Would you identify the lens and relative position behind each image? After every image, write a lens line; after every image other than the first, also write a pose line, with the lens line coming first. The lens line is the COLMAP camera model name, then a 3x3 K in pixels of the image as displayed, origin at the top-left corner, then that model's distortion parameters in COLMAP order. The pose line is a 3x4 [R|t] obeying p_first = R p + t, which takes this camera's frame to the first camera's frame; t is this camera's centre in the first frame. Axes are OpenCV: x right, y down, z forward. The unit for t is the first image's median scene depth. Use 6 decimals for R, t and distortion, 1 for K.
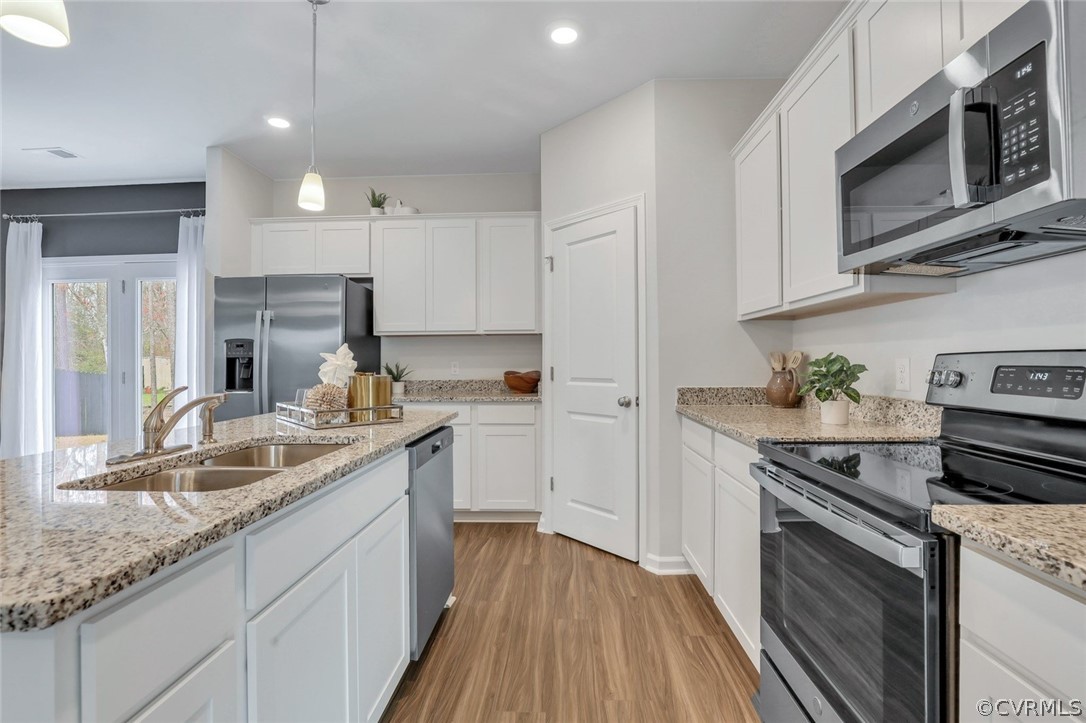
lens RADIAL K [[507.9, 0, 546.9], [0, 507.9, 357.6], [0, 0, 1]] dist [-0.027786, -0.000022]
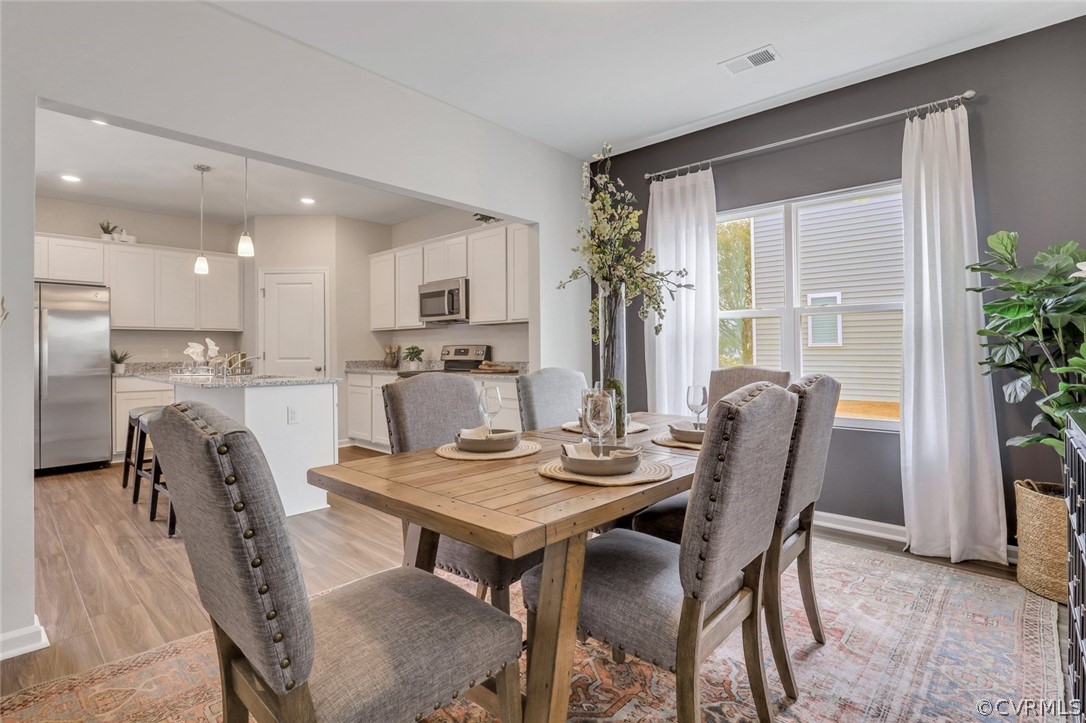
lens RADIAL K [[507.9, 0, 546.9], [0, 507.9, 357.6], [0, 0, 1]] dist [-0.027786, -0.000022]
pose [[0.656232, -0.005018, 0.754543, -0.849691], [-0.003096, 0.999952, 0.009343, 0.023856], [-0.754553, -0.008467, 0.656185, -1.123640]]
